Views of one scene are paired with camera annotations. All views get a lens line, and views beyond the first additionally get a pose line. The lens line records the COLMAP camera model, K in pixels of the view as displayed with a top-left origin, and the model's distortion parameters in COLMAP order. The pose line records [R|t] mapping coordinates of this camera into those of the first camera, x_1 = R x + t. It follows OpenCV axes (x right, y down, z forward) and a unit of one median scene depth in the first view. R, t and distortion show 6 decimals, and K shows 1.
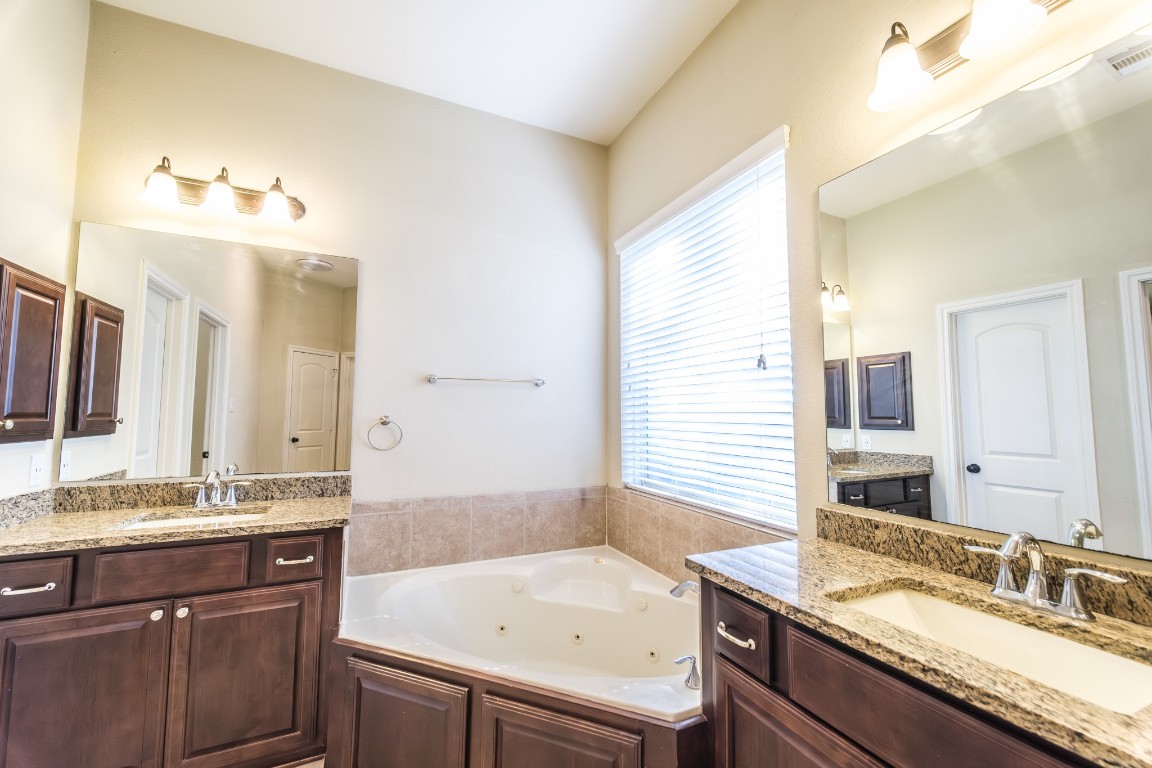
lens RADIAL K [[455.4, 0, 569.8], [0, 455.4, 384.5], [0, 0, 1]] dist [0.003633, -0.000406]
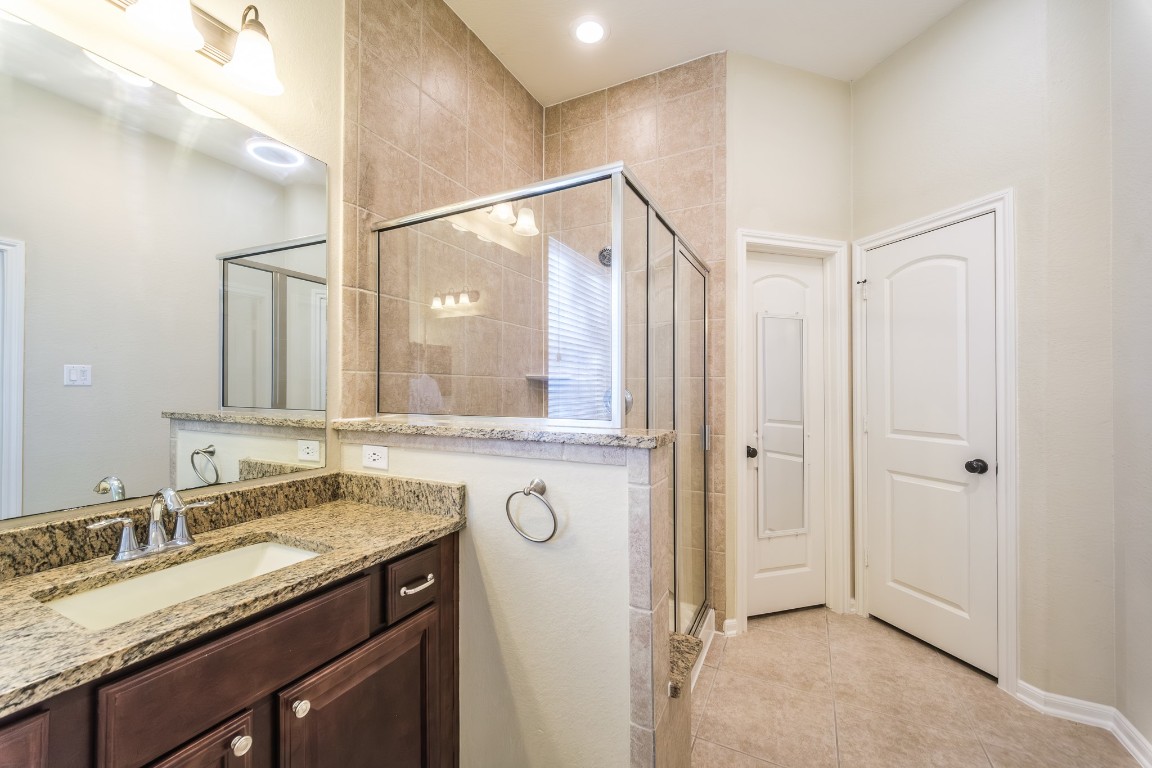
lens RADIAL K [[460.5, 0, 568.2], [0, 460.5, 384.1], [0, 0, 1]] dist [0.004237, -0.000735]
pose [[-0.615011, -0.002148, 0.788516, -0.458929], [-0.058160, 0.997396, -0.042646, 0.050388], [-0.786371, -0.072087, -0.613534, 0.820256]]
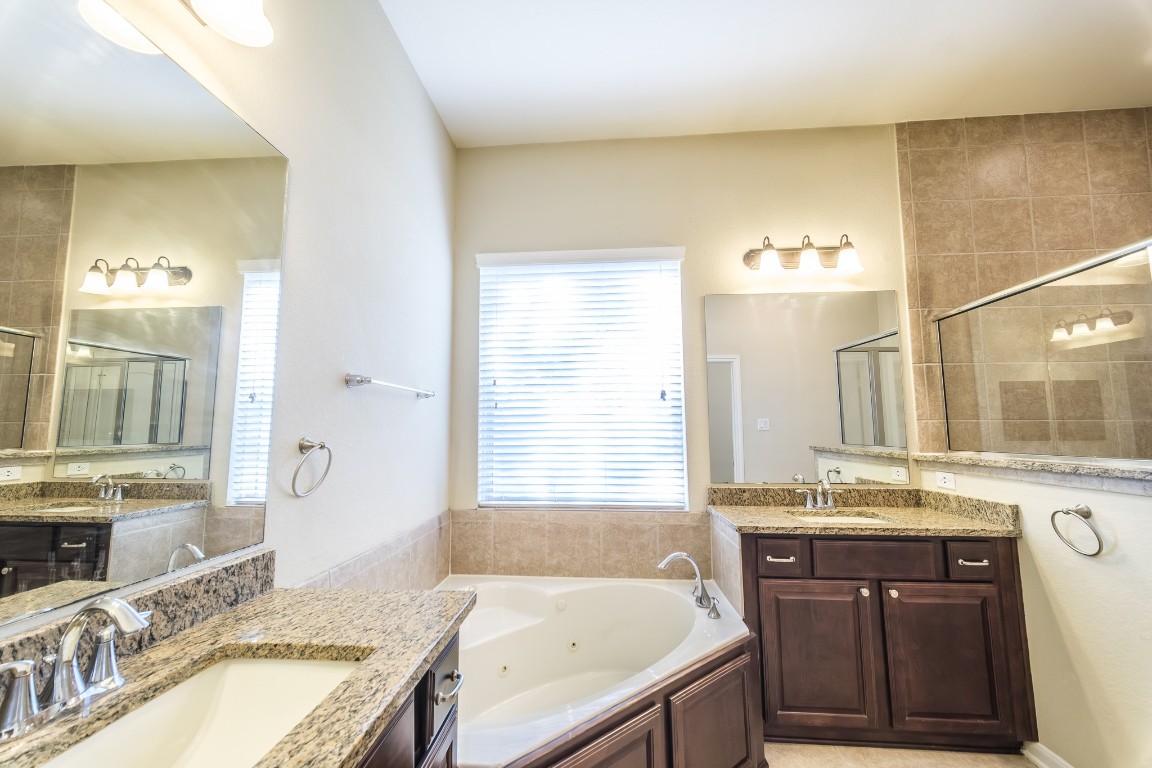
lens RADIAL K [[455.4, 0, 569.8], [0, 455.4, 384.5], [0, 0, 1]] dist [0.003633, -0.000406]
pose [[0.486504, 0.080608, 0.869952, -1.605141], [-0.052281, 0.996636, -0.063110, 0.039135], [-0.872113, -0.014779, 0.489082, 0.871678]]
